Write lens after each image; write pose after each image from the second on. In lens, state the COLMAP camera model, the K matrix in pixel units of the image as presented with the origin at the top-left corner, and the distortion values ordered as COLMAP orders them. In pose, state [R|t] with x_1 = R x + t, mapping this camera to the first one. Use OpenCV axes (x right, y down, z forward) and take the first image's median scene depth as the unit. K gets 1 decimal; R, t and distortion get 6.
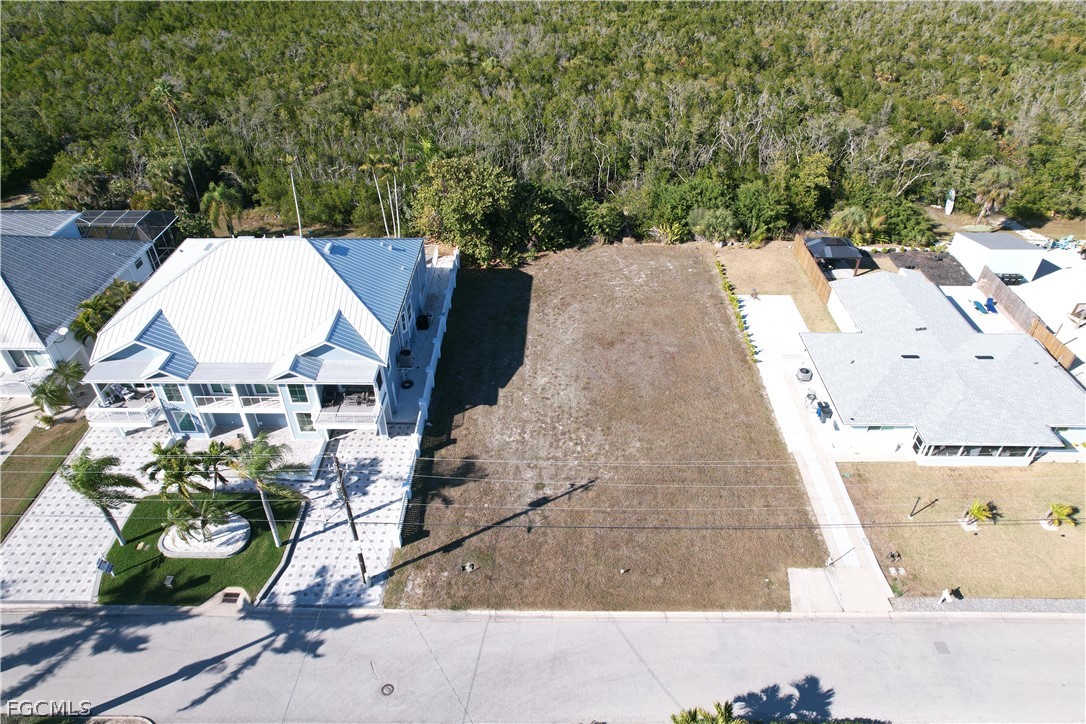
lens RADIAL K [[691.7, 0, 543.3], [0, 691.7, 375.5], [0, 0, 1]] dist [-0.101427, 0.102933]
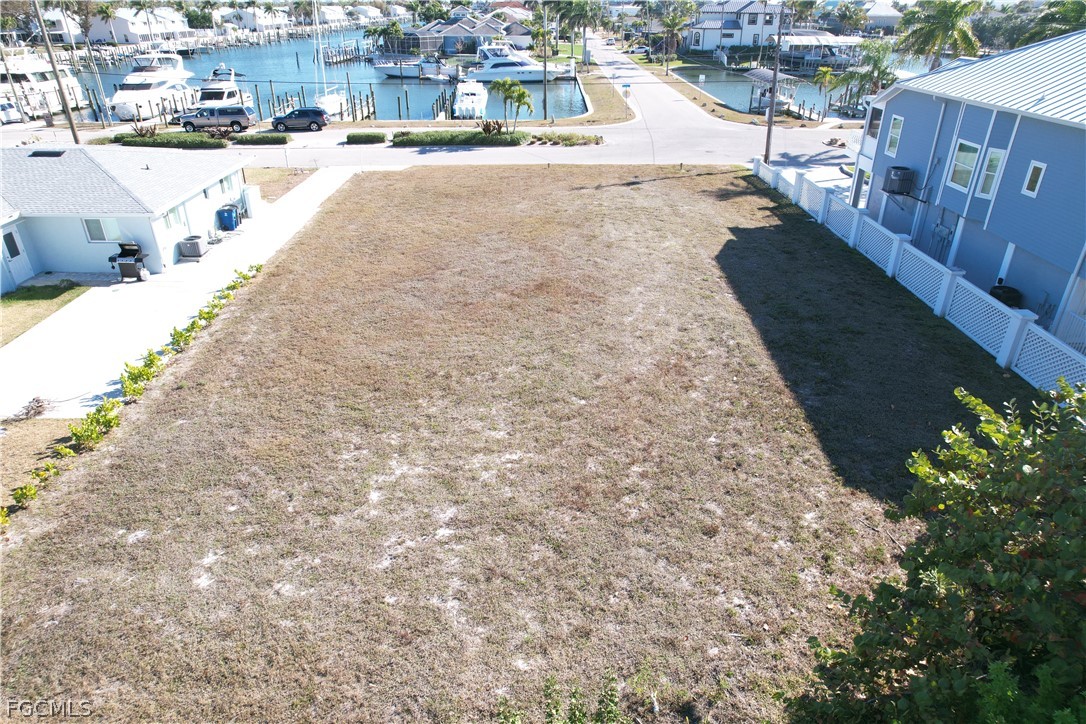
lens RADIAL K [[691.7, 0, 543.3], [0, 691.7, 375.5], [0, 0, 1]] dist [-0.101427, 0.102933]
pose [[-0.999643, 0.011044, -0.024313, 0.132205], [-0.017888, 0.399074, 0.916744, -0.527375], [0.019827, 0.916852, -0.398734, 1.497237]]
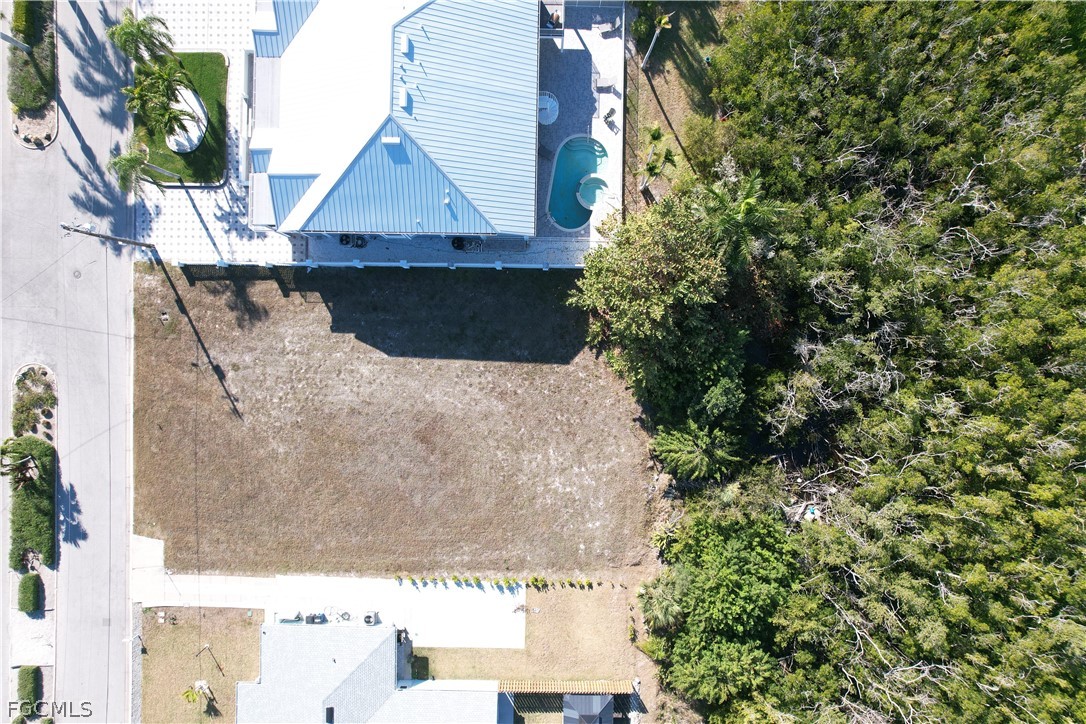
lens RADIAL K [[691.7, 0, 543.3], [0, 691.7, 375.5], [0, 0, 1]] dist [-0.101427, 0.102933]
pose [[-0.007350, 0.999594, 0.027513, -0.027978], [-0.624927, -0.026071, 0.780248, -1.117180], [0.780648, -0.011459, 0.624865, 0.628876]]
